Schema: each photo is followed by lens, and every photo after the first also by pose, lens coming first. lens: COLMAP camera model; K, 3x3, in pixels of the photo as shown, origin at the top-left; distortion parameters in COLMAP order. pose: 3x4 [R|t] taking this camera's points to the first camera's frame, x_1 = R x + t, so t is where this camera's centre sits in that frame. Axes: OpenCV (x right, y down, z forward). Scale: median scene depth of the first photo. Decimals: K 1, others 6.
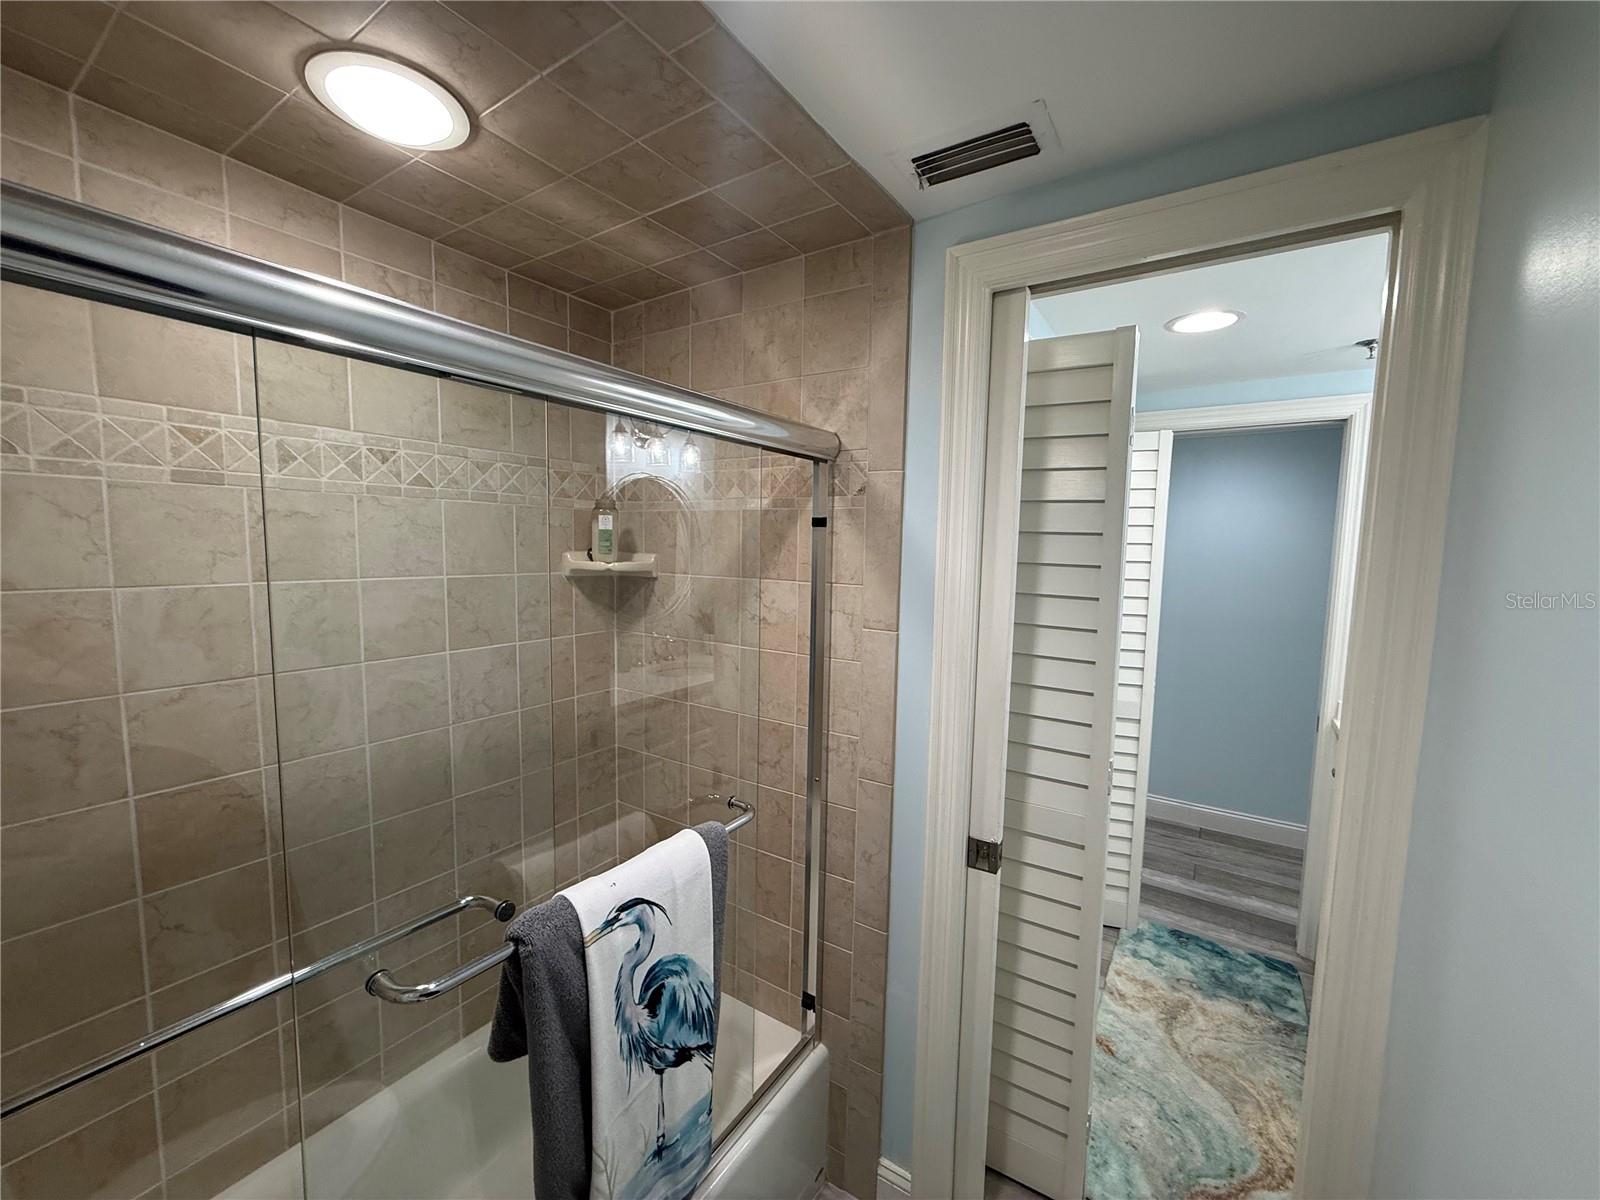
lens RADIAL K [[634.5, 0, 797.6], [0, 634.5, 604.2], [0, 0, 1]] dist [-0.001220, -0.000024]
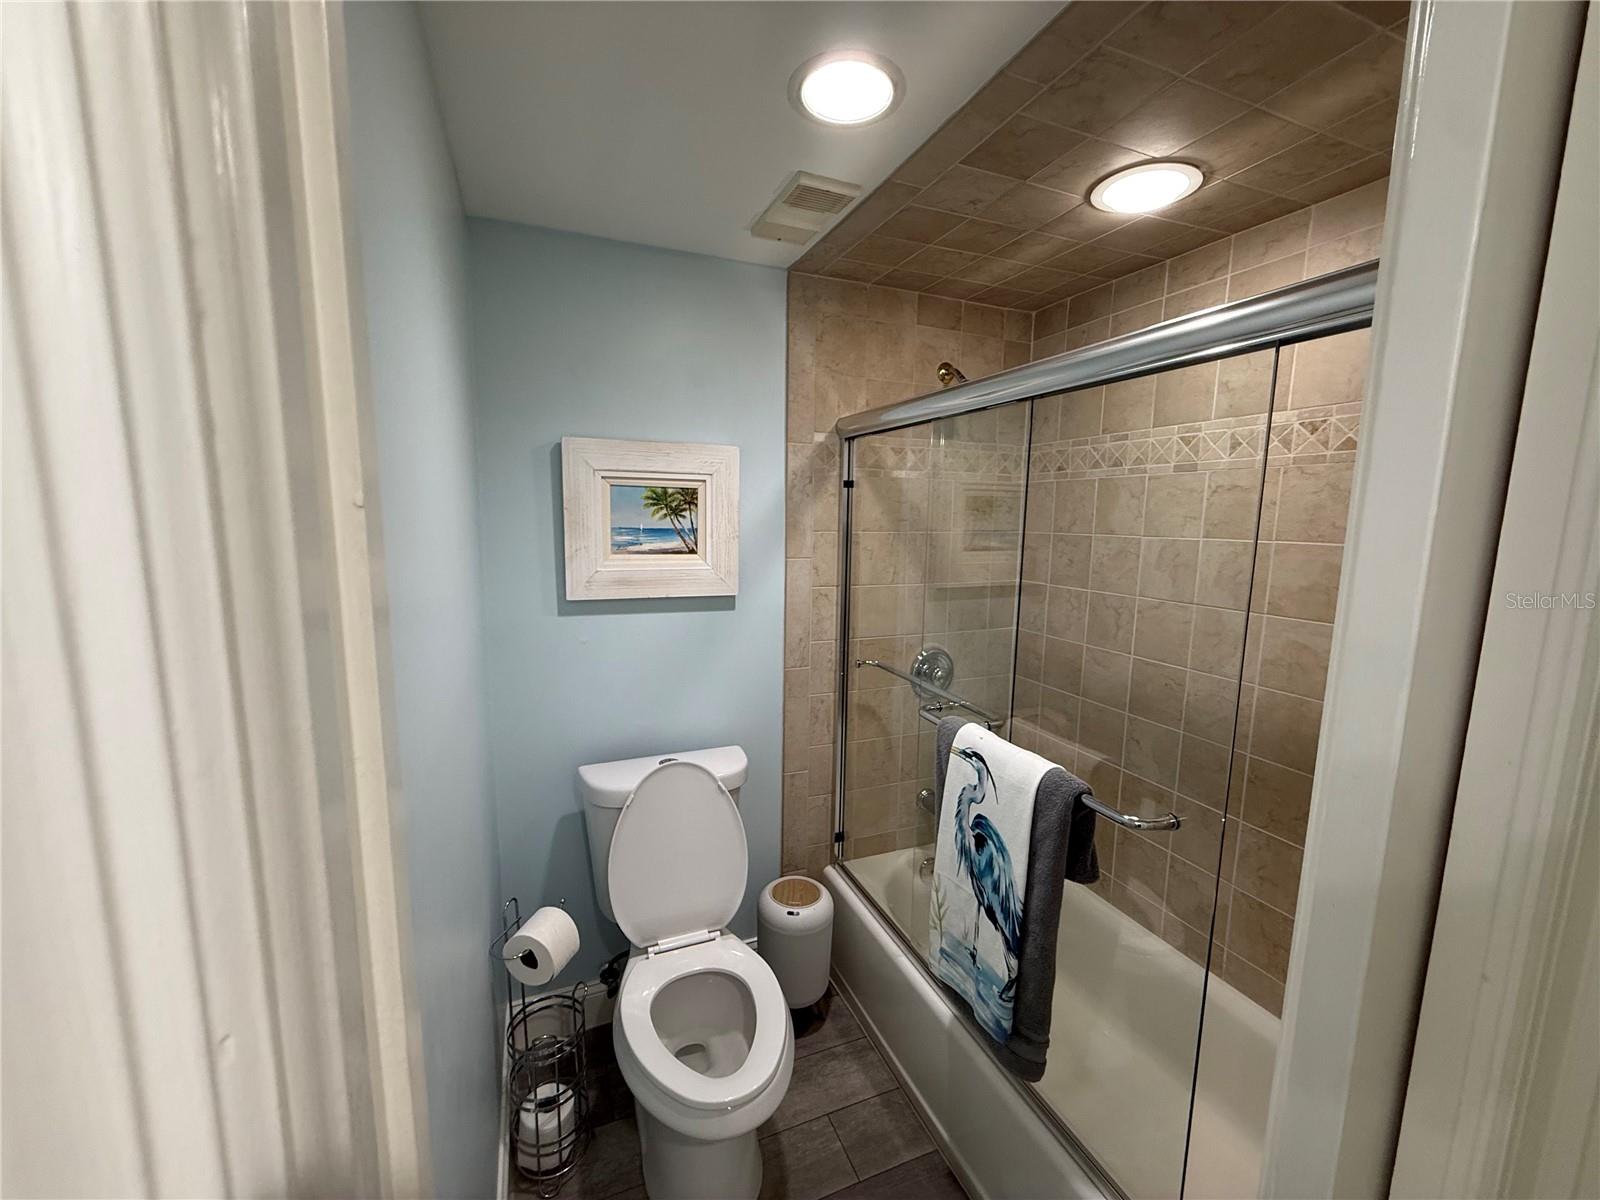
lens RADIAL K [[634.5, 0, 797.6], [0, 634.5, 604.2], [0, 0, 1]] dist [-0.001220, -0.000024]
pose [[-0.558059, 0.092141, -0.824670, 0.894487], [-0.102482, 0.978555, 0.178685, -0.054568], [0.823449, 0.184230, -0.536648, 1.121484]]
